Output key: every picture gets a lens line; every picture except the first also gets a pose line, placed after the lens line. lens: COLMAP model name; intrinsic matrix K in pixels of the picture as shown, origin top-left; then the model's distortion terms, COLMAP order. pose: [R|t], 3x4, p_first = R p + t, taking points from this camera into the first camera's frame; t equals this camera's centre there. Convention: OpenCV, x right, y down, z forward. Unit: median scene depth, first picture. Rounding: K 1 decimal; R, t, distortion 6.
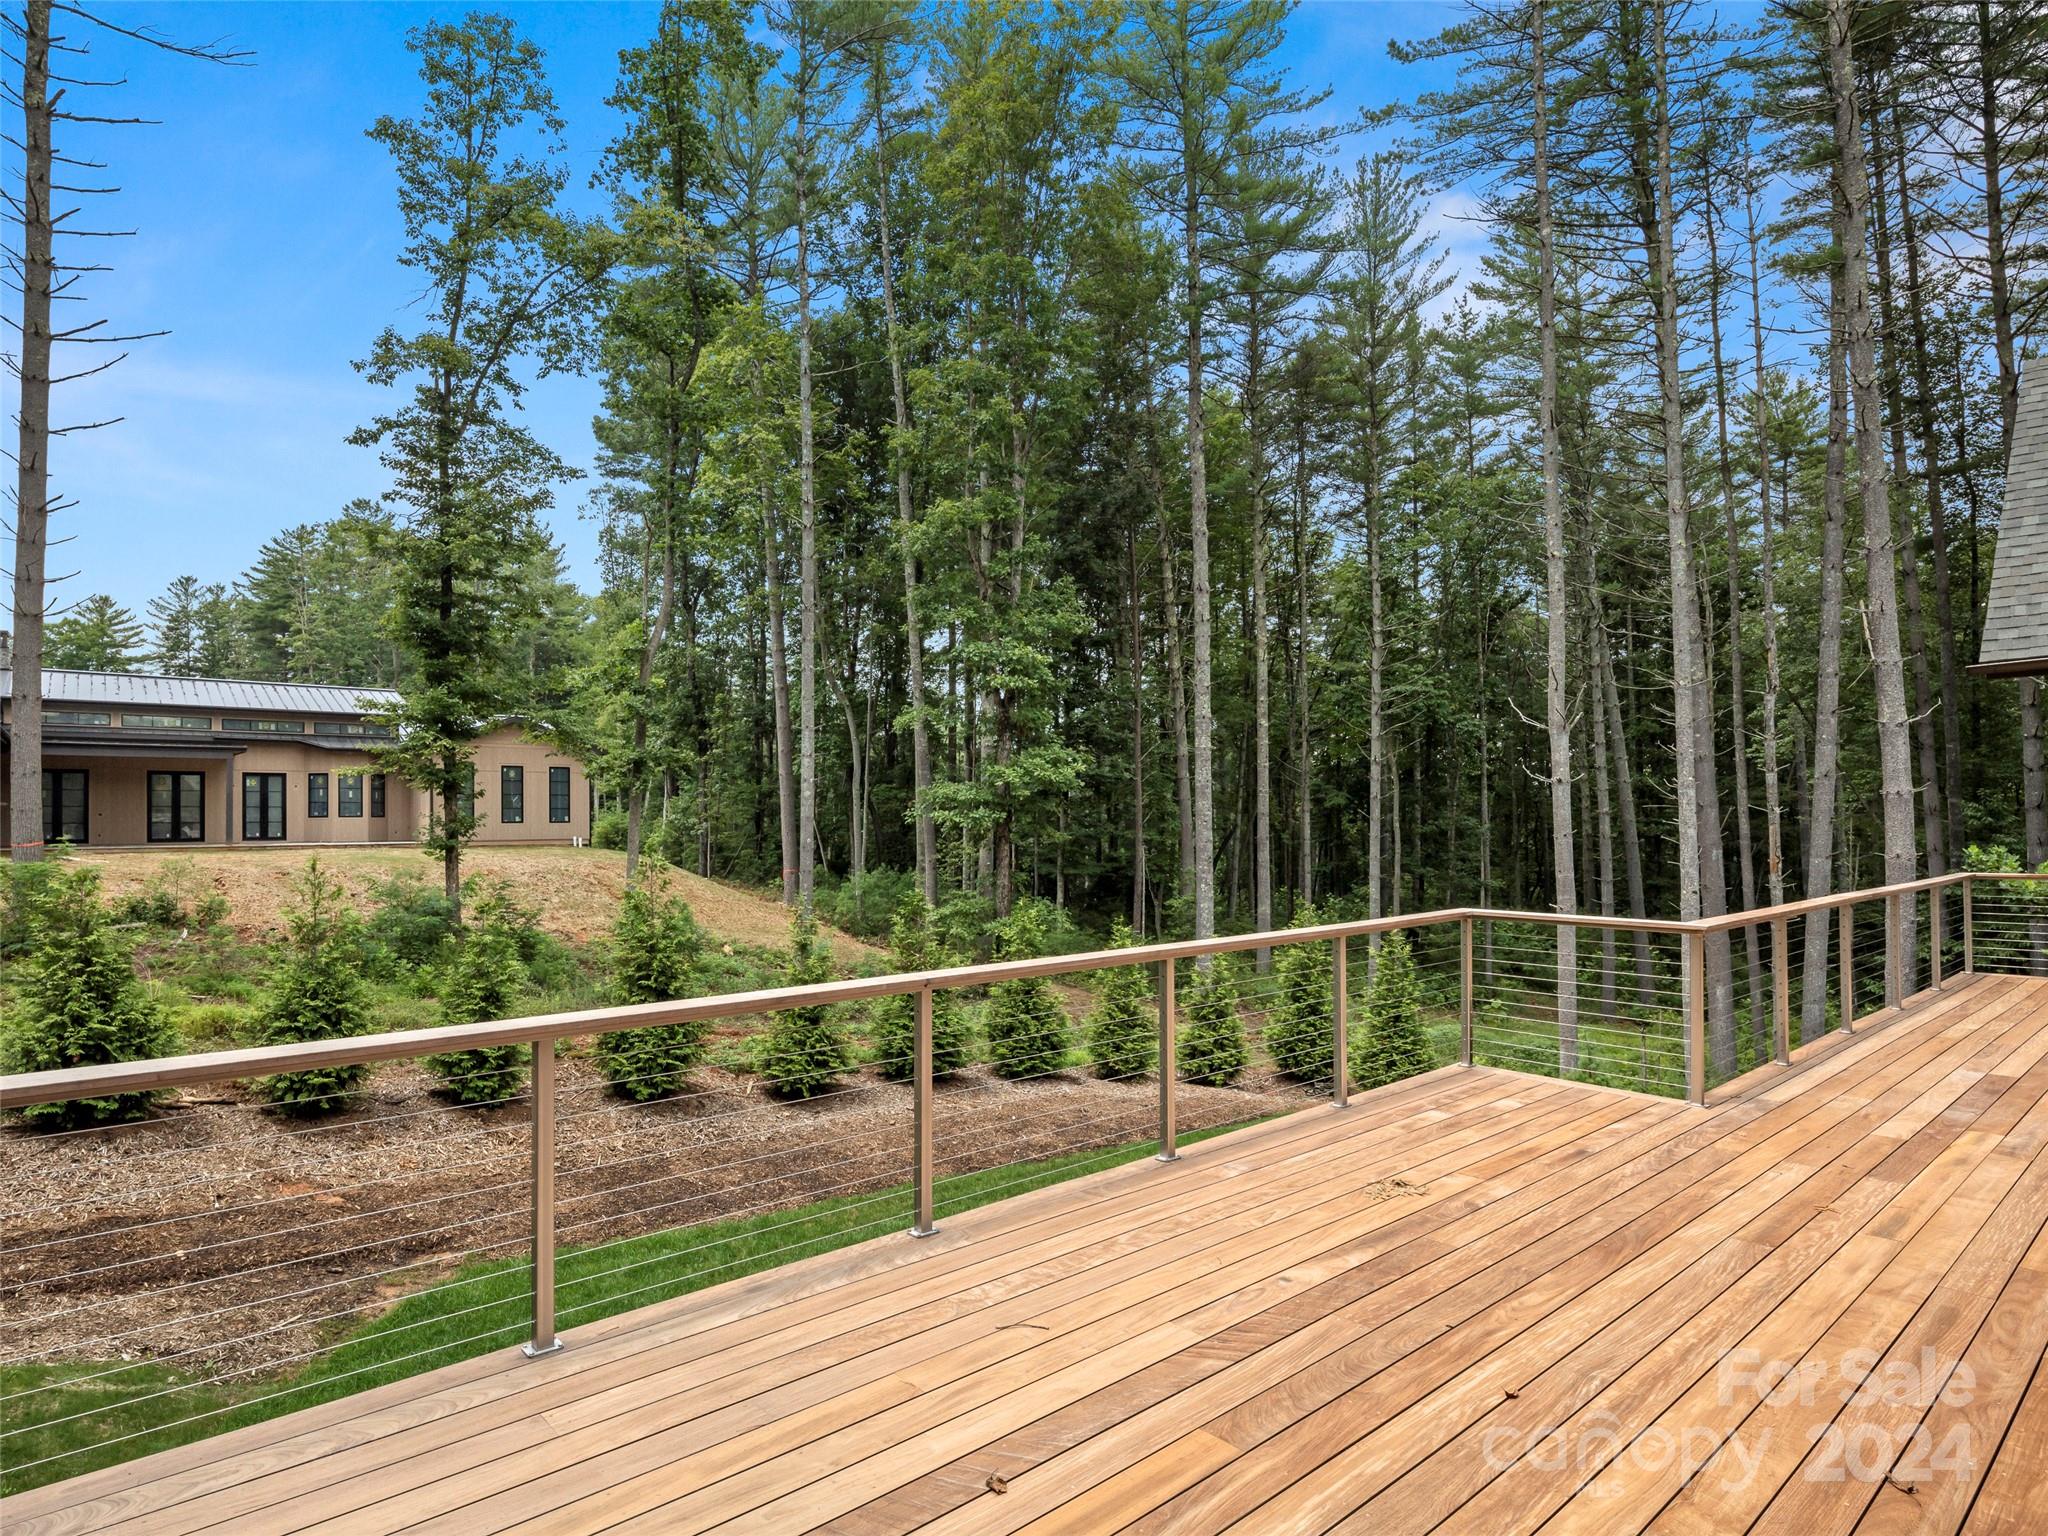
lens RADIAL K [[1125.4, 0, 1000.0], [0, 1125.4, 844.2], [0, 0, 1]] dist [0.012498, -0.009577]
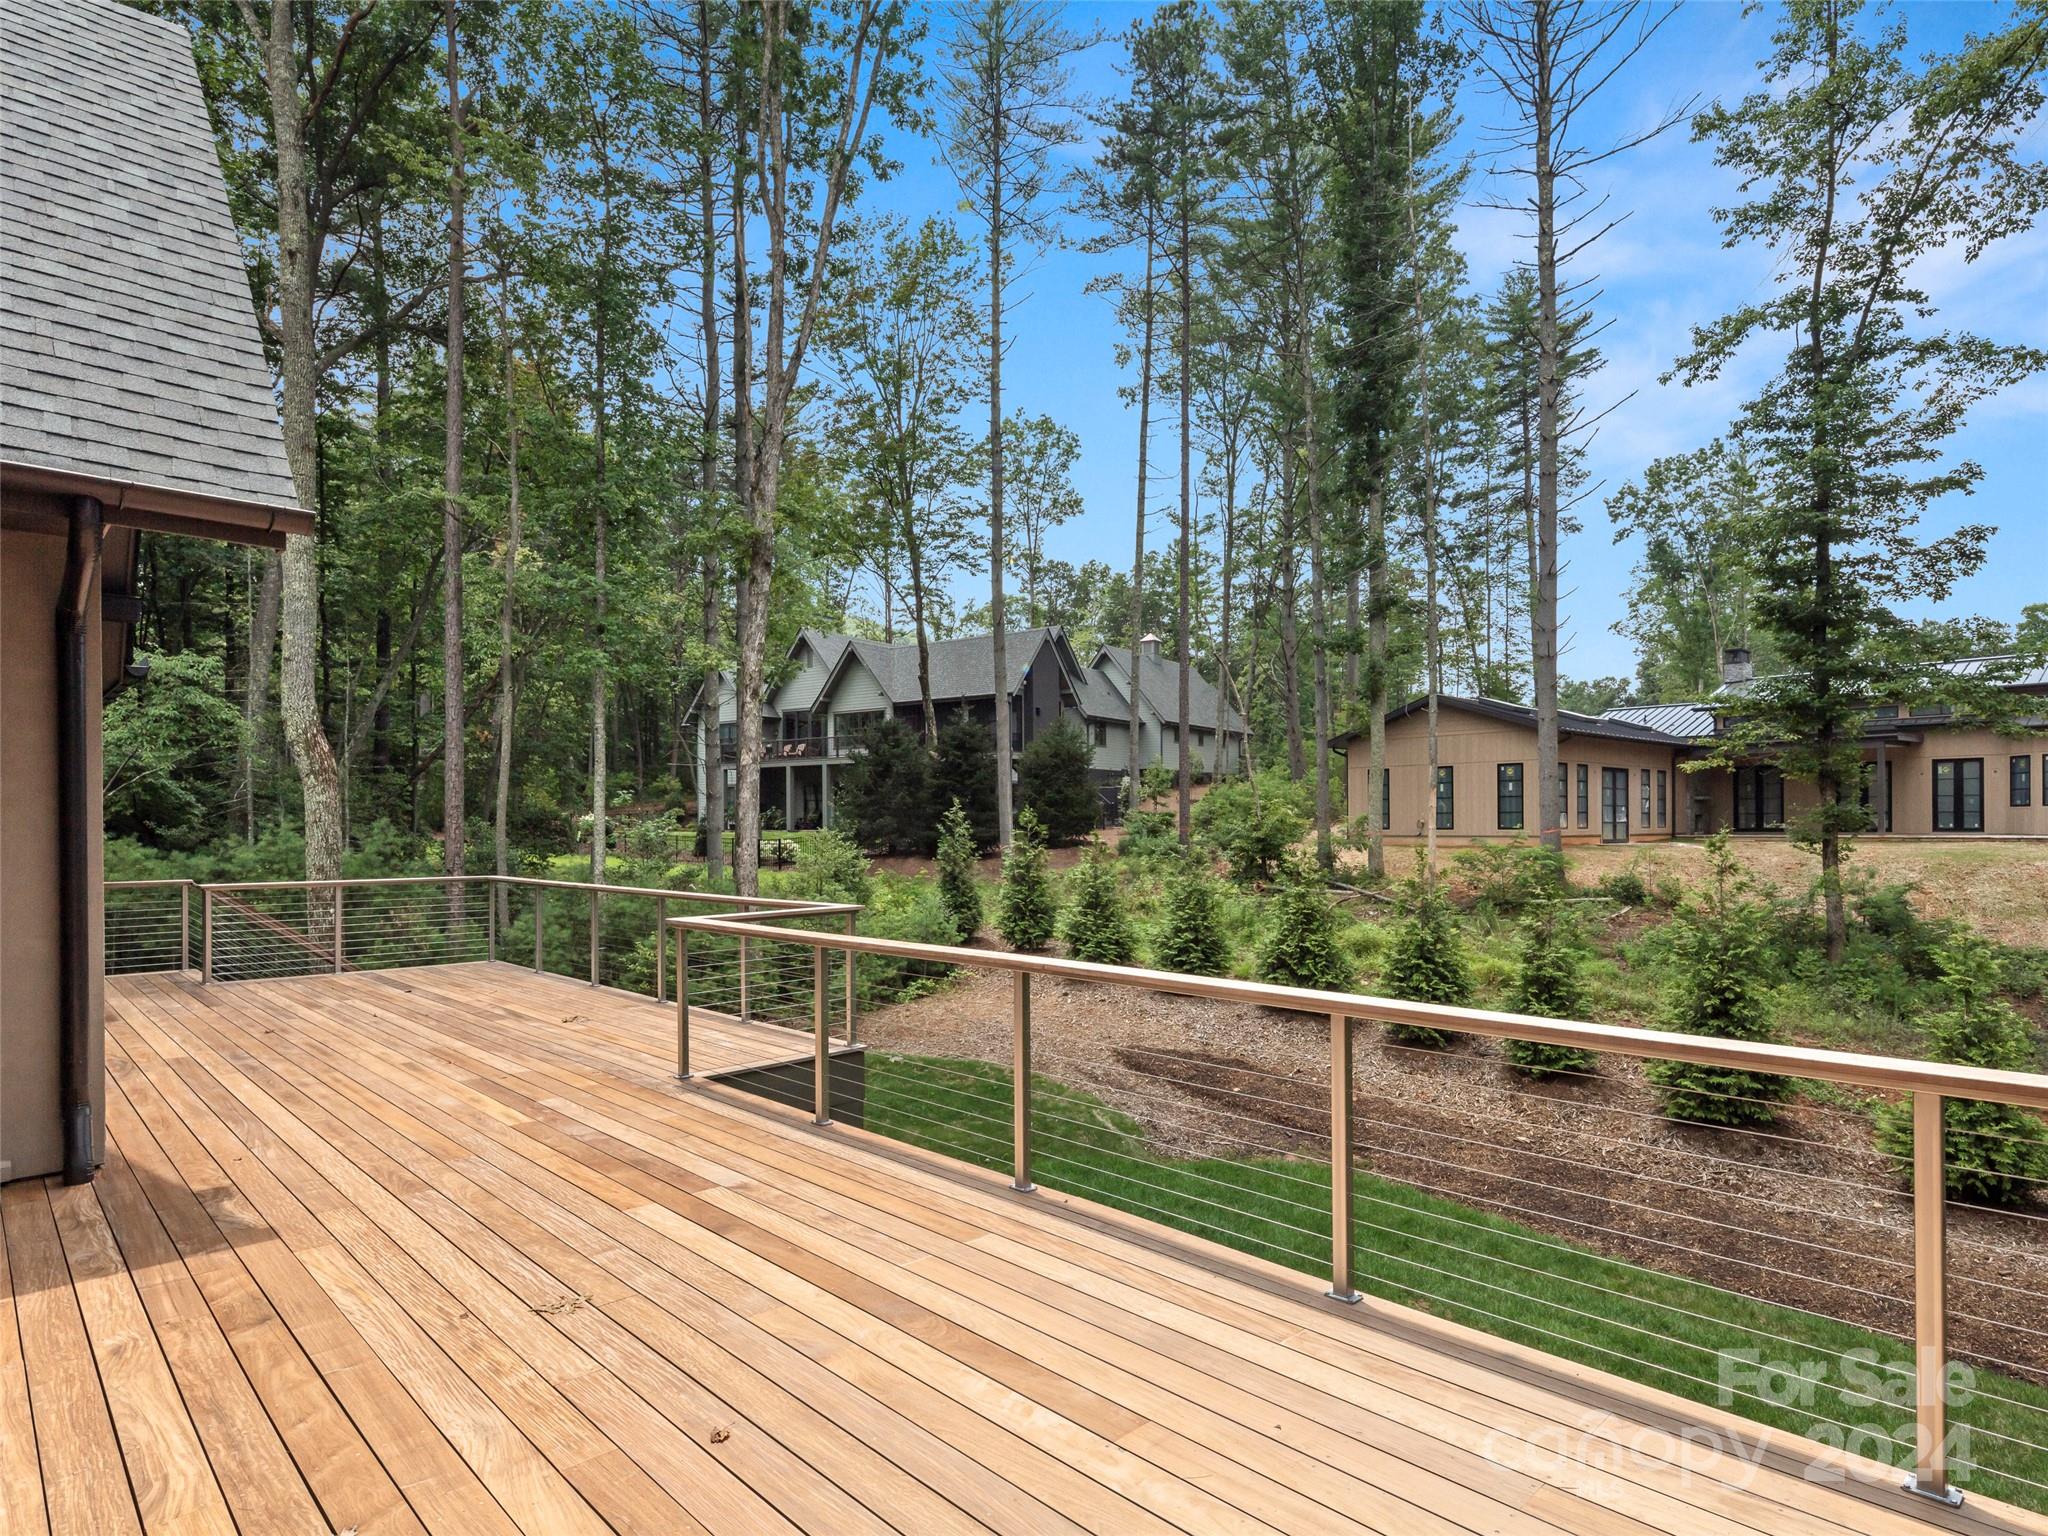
lens RADIAL K [[1125.4, 0, 1016.5], [0, 1125.4, 821.5], [0, 0, 1]] dist [0.012498, -0.009577]
pose [[0.076383, 0.010866, -0.997019, 0.316474], [-0.017458, 0.999802, 0.009559, -0.009188], [0.996926, 0.016675, 0.076558, 0.218915]]
